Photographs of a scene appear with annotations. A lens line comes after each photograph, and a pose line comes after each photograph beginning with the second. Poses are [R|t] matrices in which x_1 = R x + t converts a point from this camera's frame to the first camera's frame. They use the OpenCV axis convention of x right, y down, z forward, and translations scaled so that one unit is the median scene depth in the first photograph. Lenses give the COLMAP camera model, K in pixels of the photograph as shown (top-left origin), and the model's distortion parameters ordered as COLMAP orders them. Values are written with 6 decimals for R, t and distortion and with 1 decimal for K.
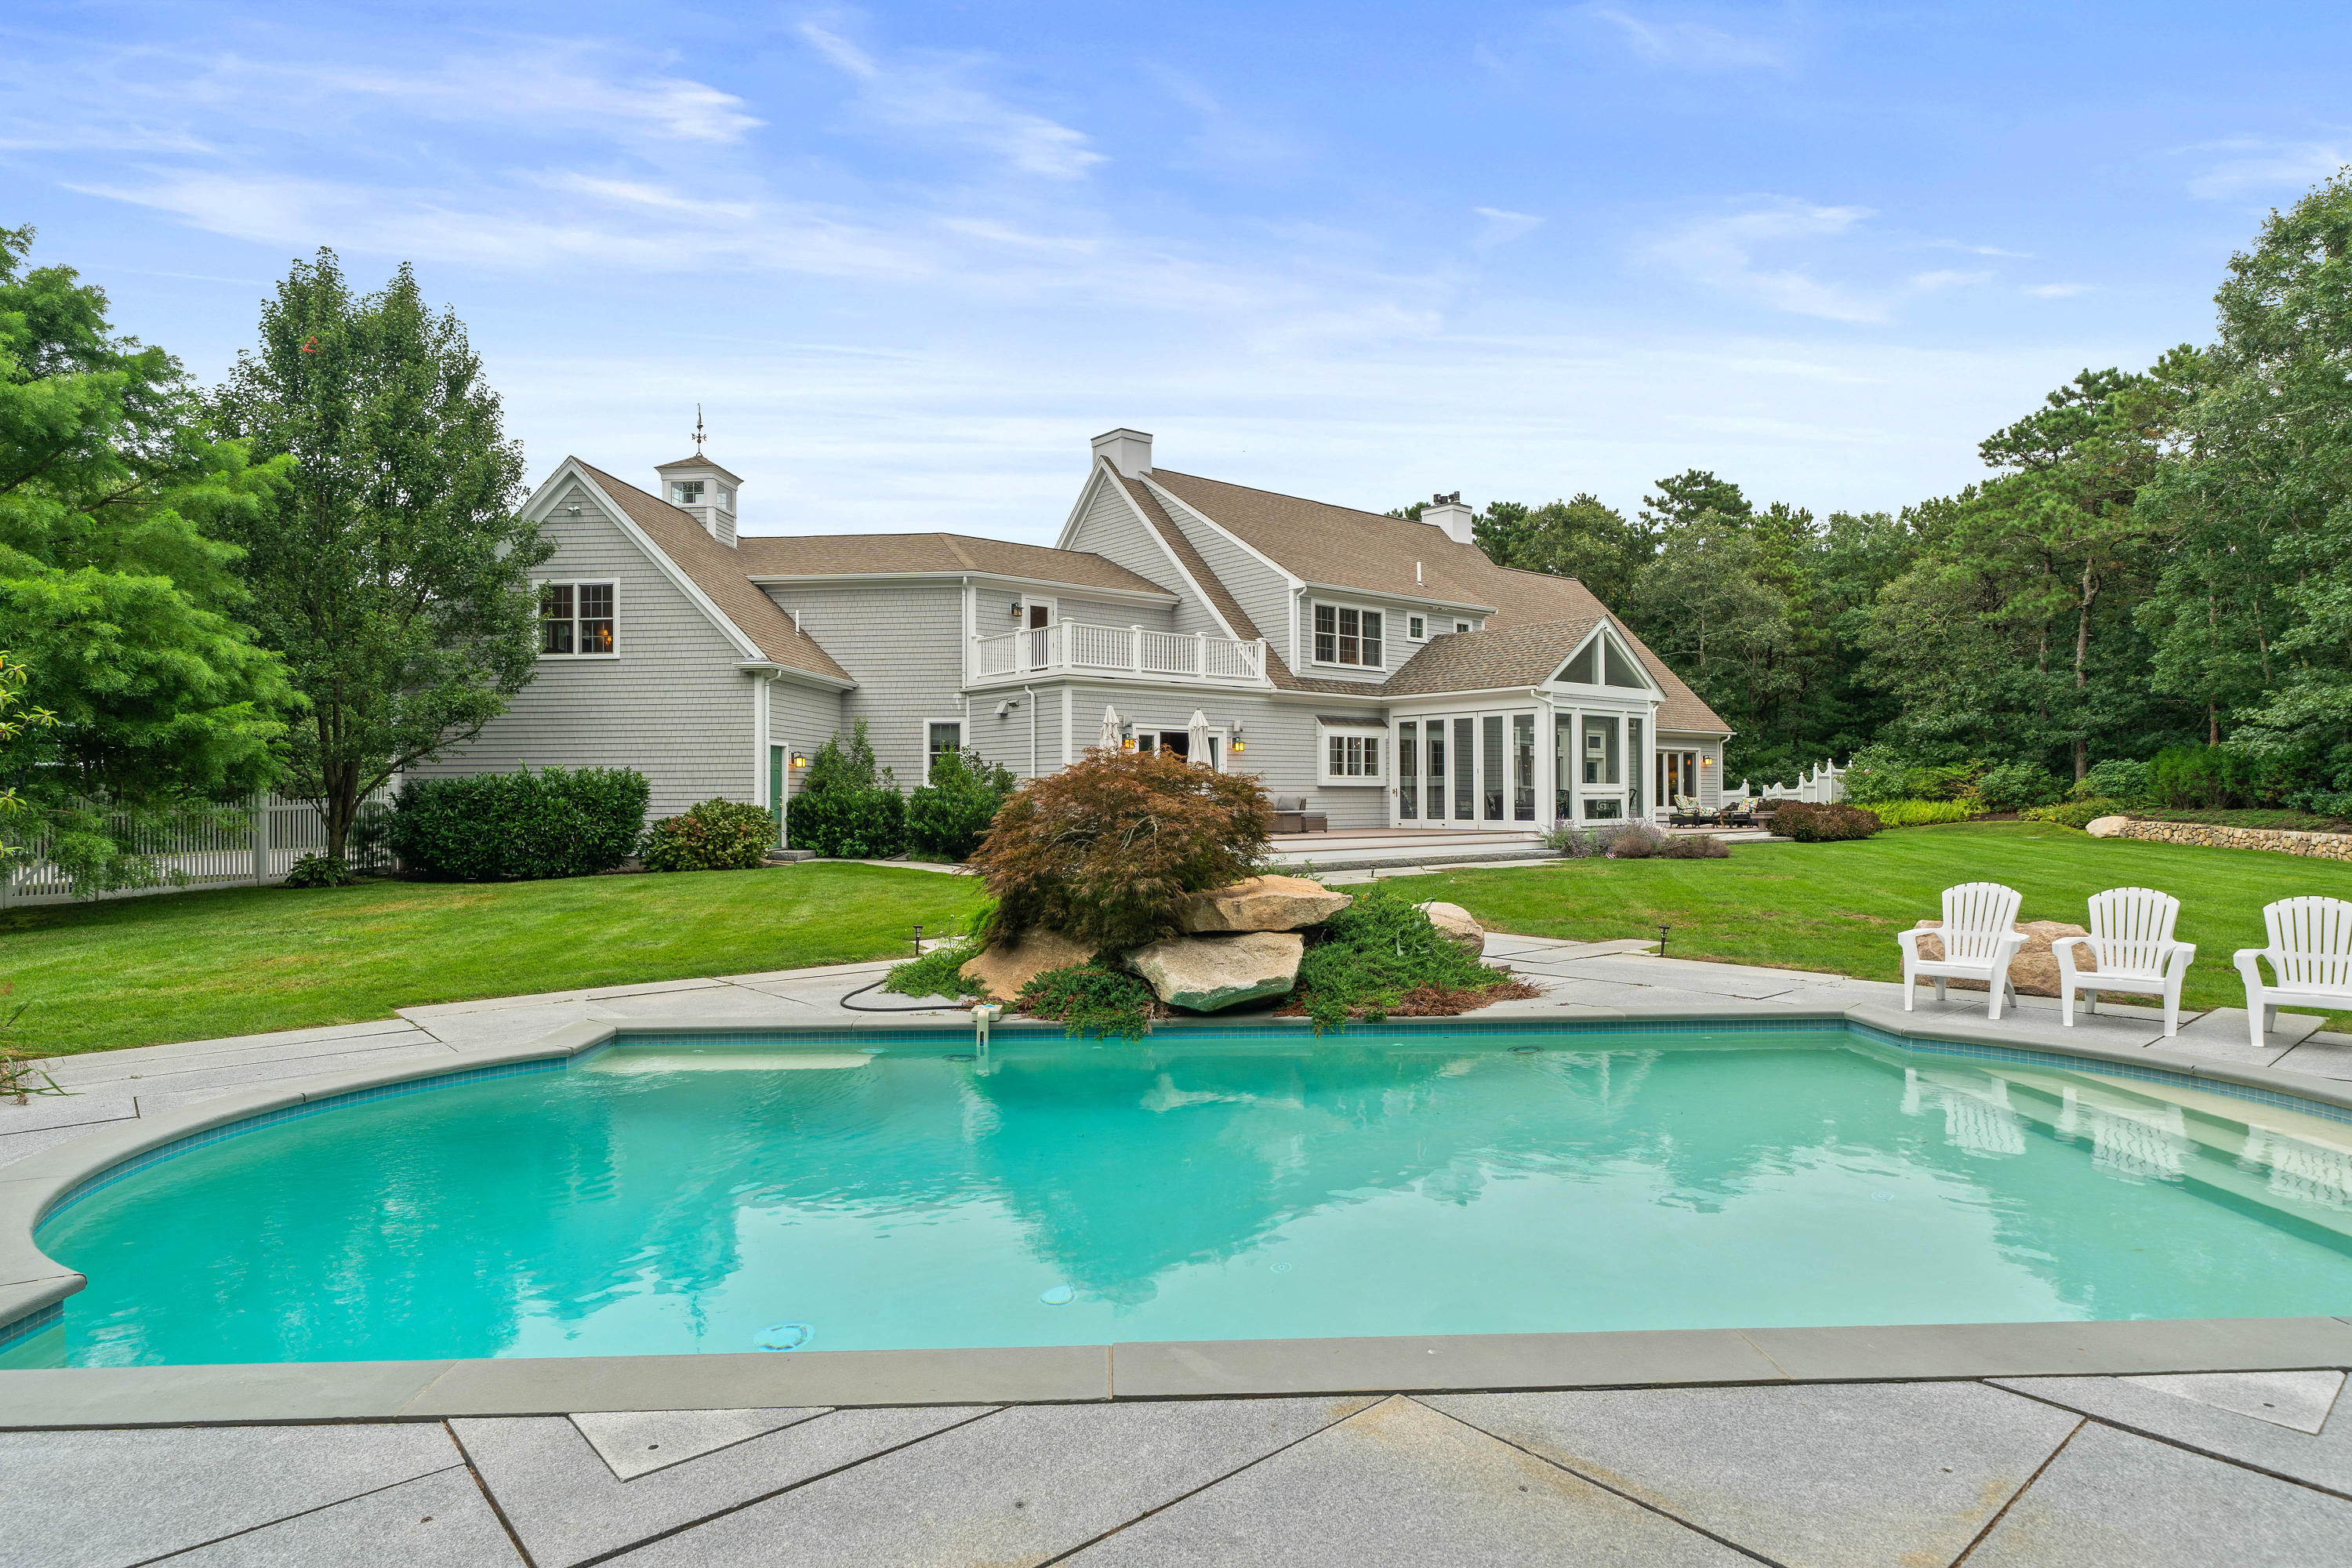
lens RADIAL K [[1274.8, 0, 1165.5], [0, 1274.8, 777.8], [0, 0, 1]] dist [0.002158, 0.000047]
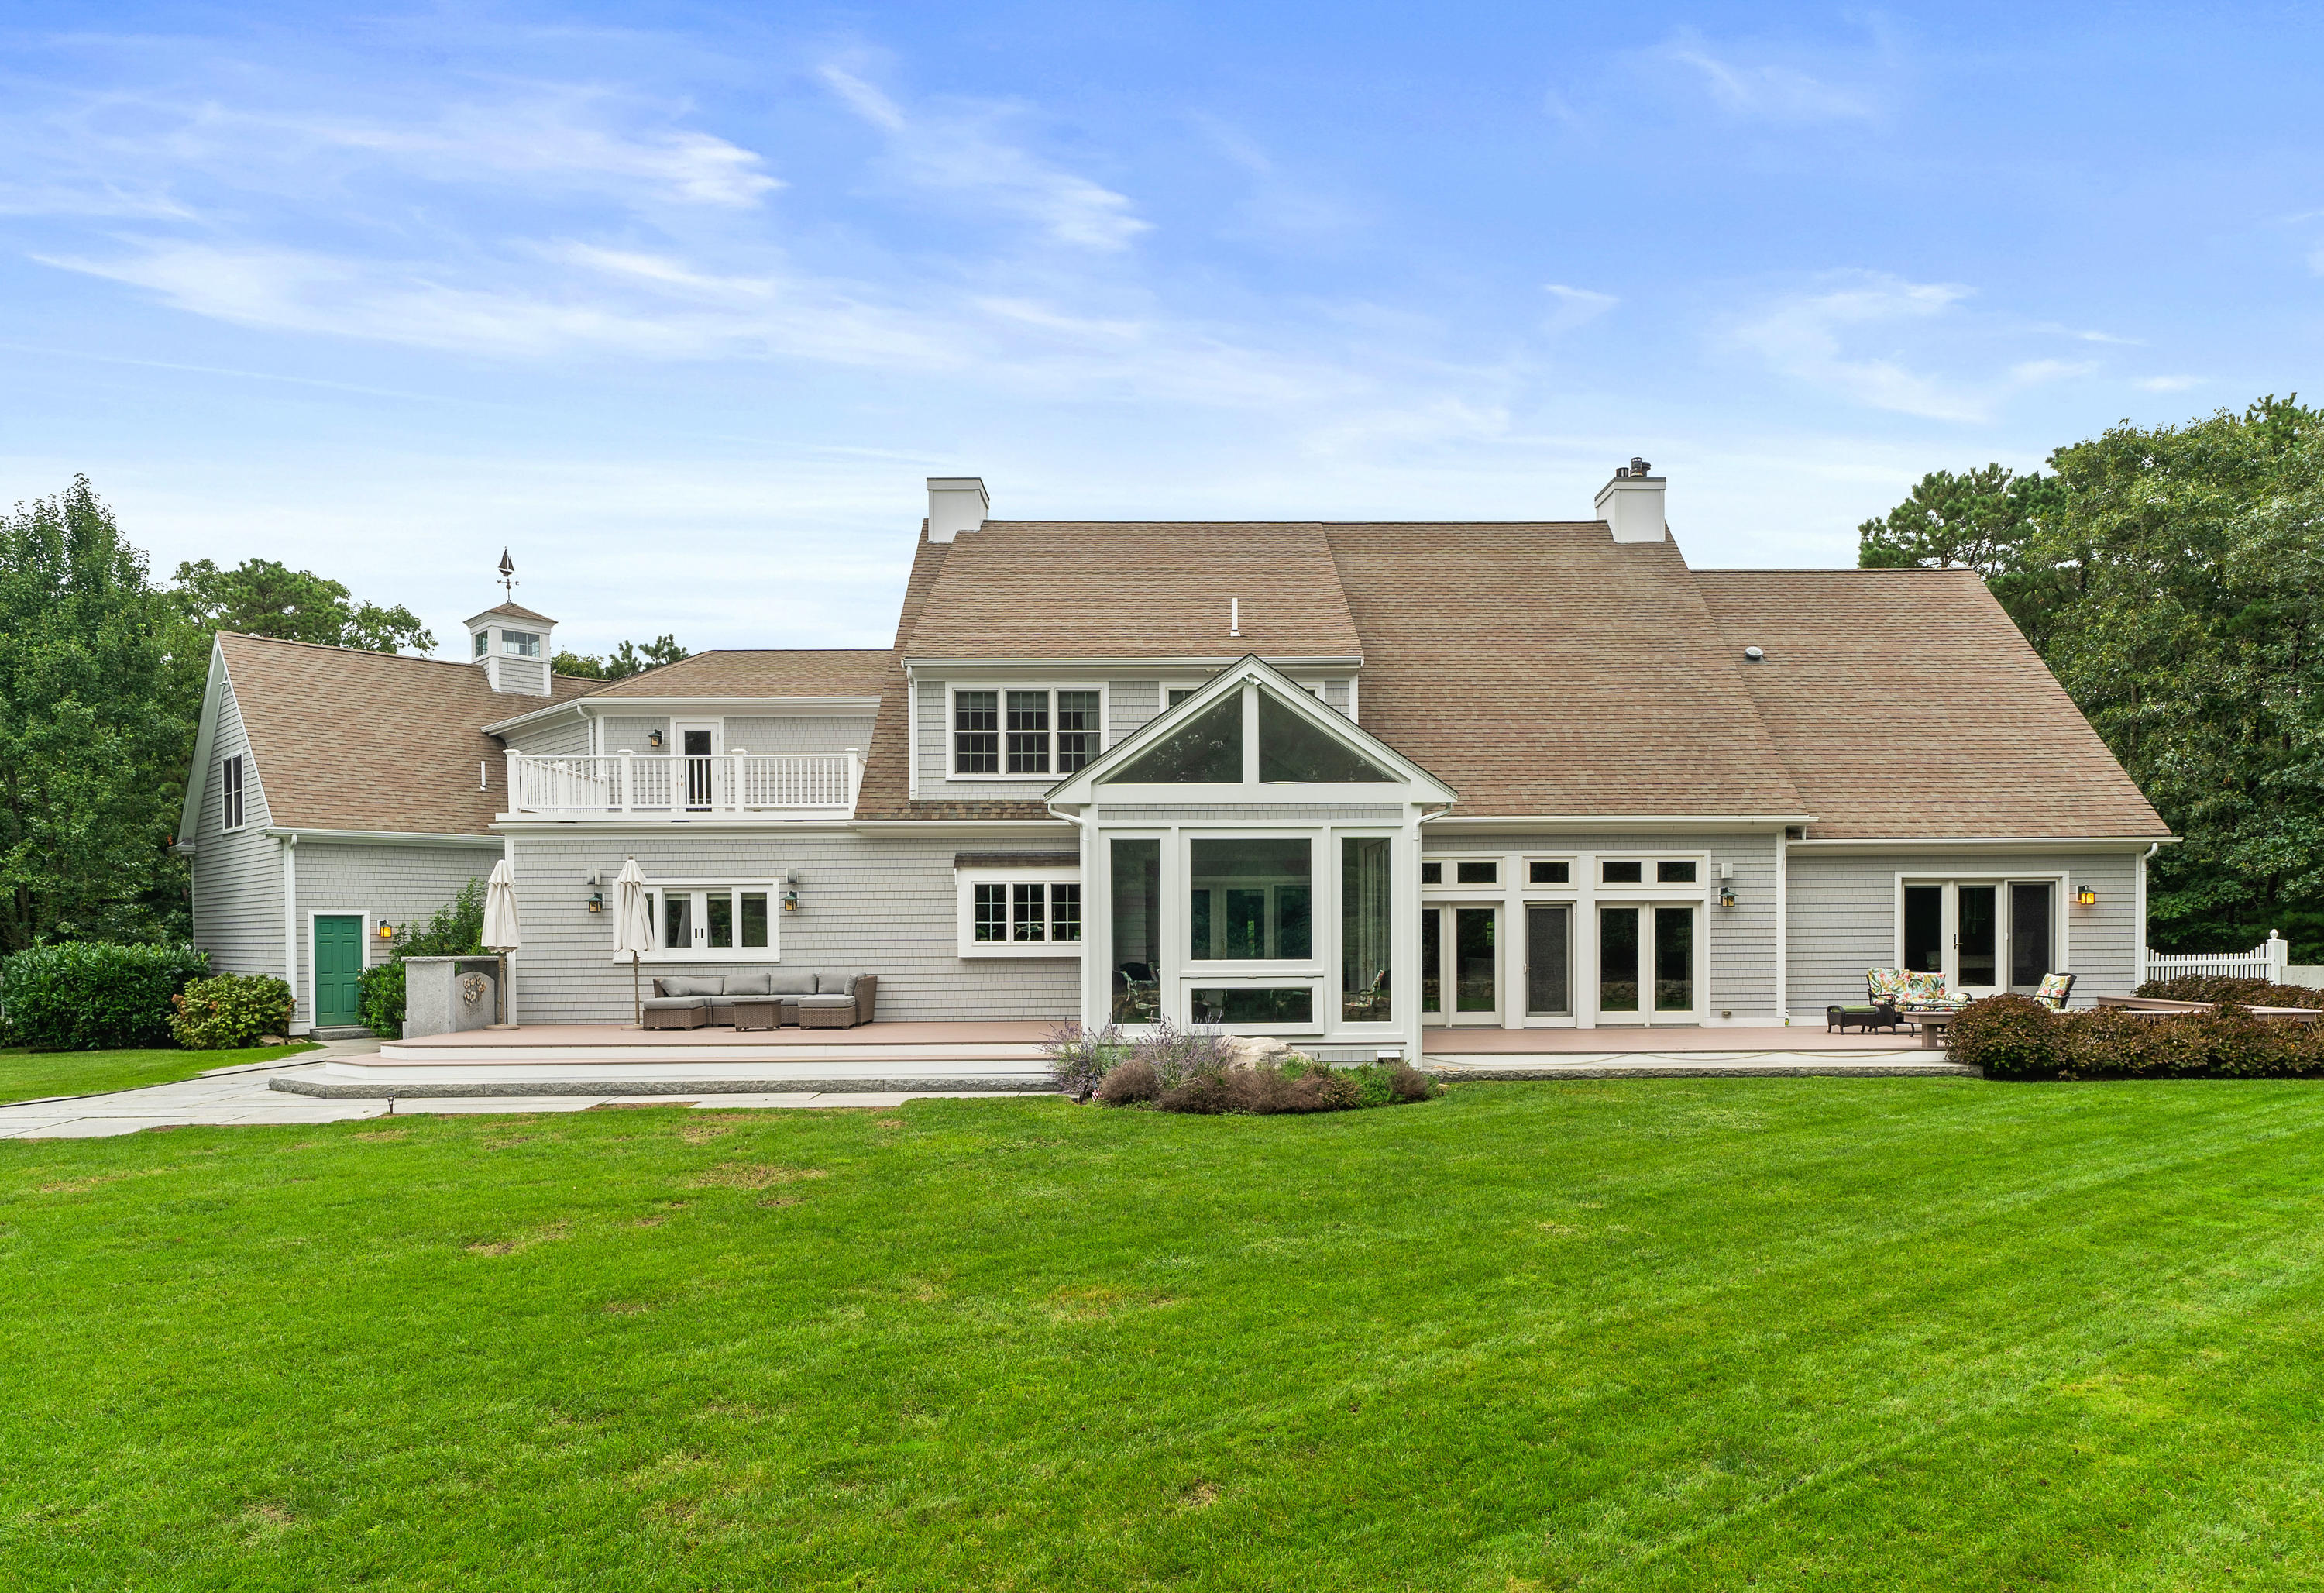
lens RADIAL K [[1275.7, 0, 1212.8], [0, 1275.7, 972.9], [0, 0, 1]] dist [0.017075, 0.000352]
pose [[0.794136, 0.020681, -0.607388, 0.637261], [0.012196, 0.998677, 0.049949, -0.017862], [0.607618, -0.047074, 0.792833, 0.534211]]
